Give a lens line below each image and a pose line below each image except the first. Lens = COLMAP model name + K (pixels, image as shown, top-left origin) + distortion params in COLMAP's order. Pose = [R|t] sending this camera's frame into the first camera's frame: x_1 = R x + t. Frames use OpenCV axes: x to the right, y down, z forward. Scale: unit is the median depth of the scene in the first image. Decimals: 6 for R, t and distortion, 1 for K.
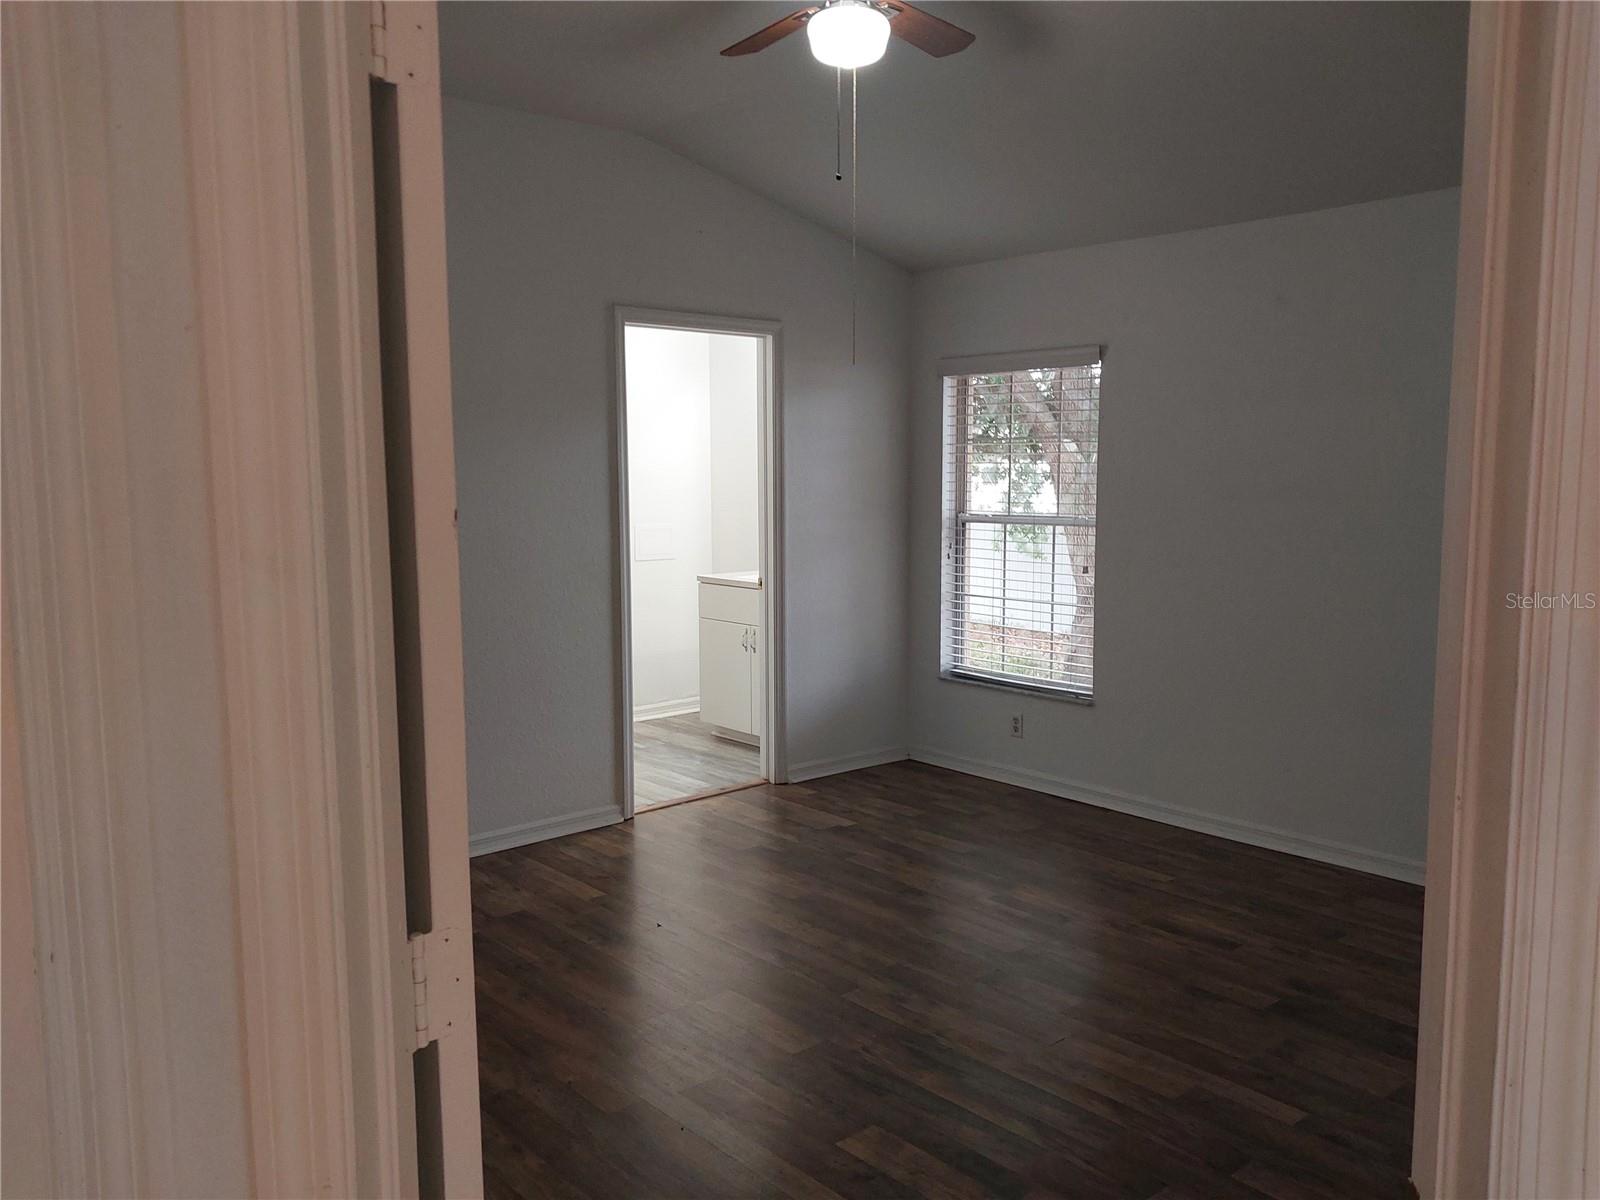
lens RADIAL K [[1272.1, 0, 805.3], [0, 1272.1, 605.5], [0, 0, 1]] dist [-0.013664, -0.019842]
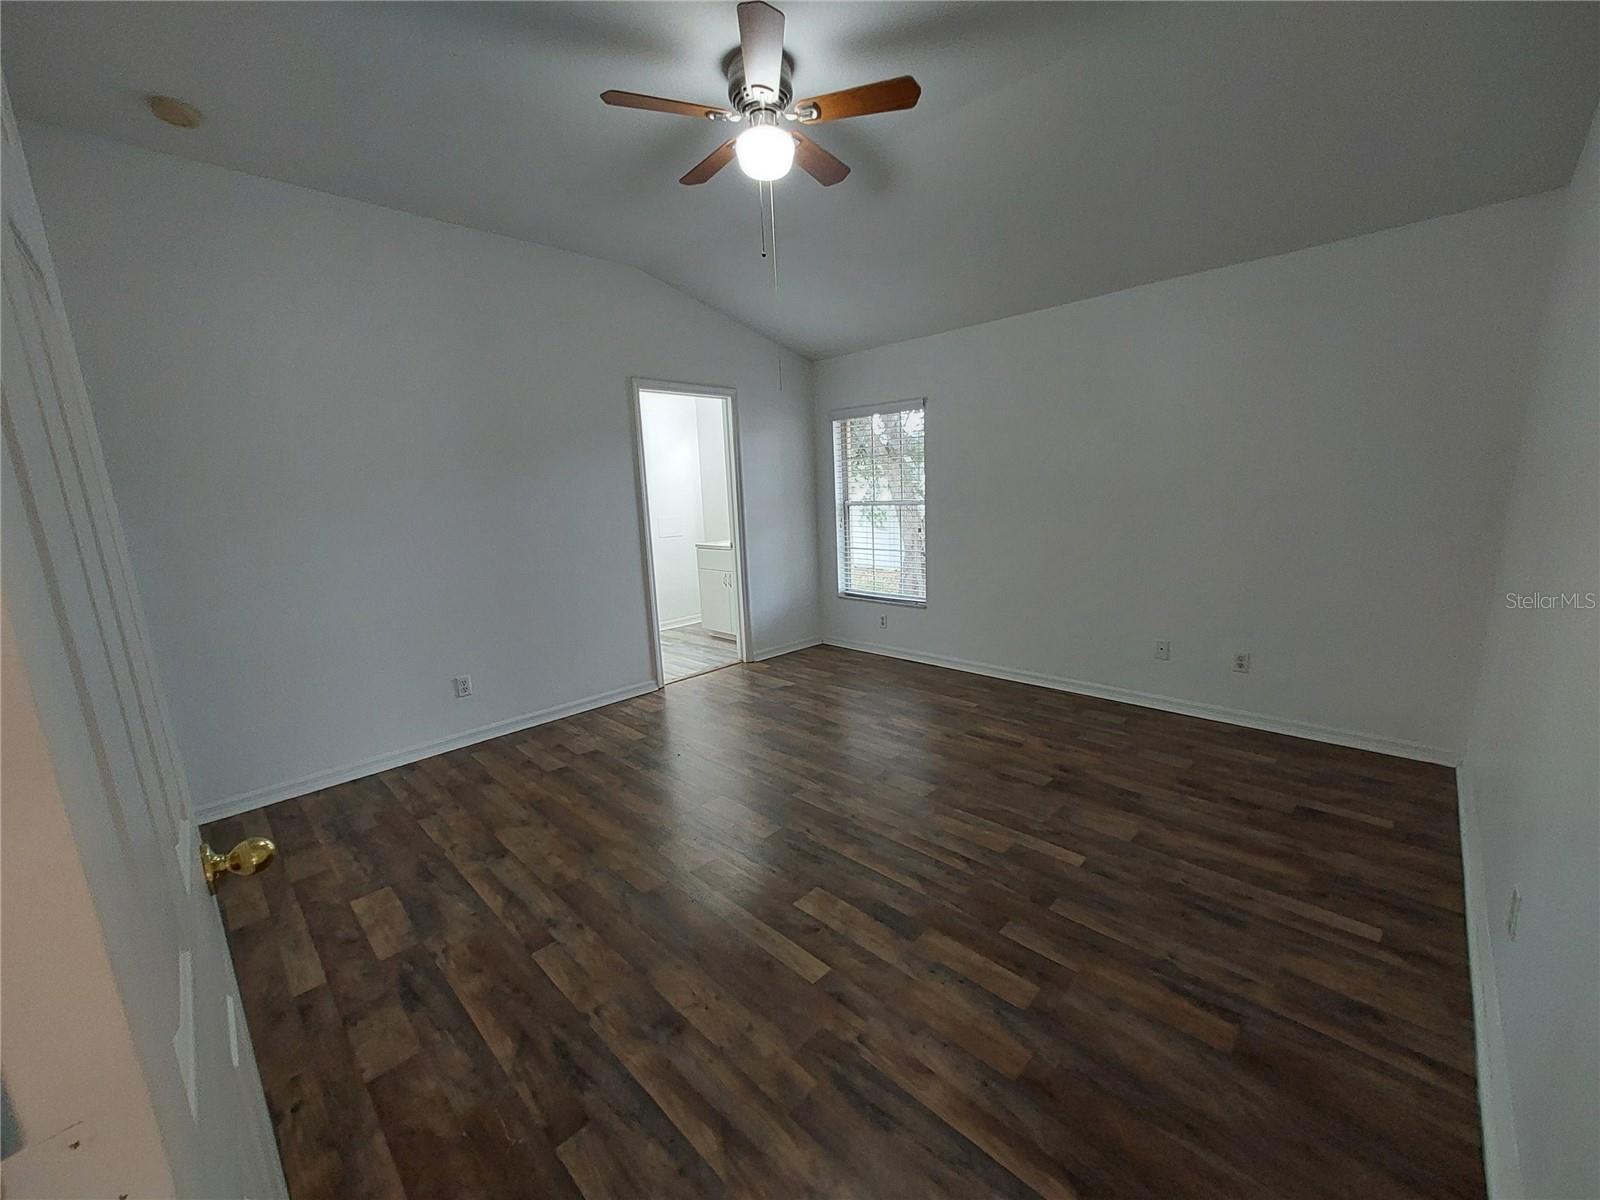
lens RADIAL K [[634.8, 0, 813.9], [0, 634.8, 627.7], [0, 0, 1]] dist [0.002354, 0.000251]
pose [[0.995749, -0.051761, 0.076191, 0.004647], [0.043623, 0.993531, 0.104850, 0.008547], [-0.081126, -0.101081, 0.991565, 0.168919]]
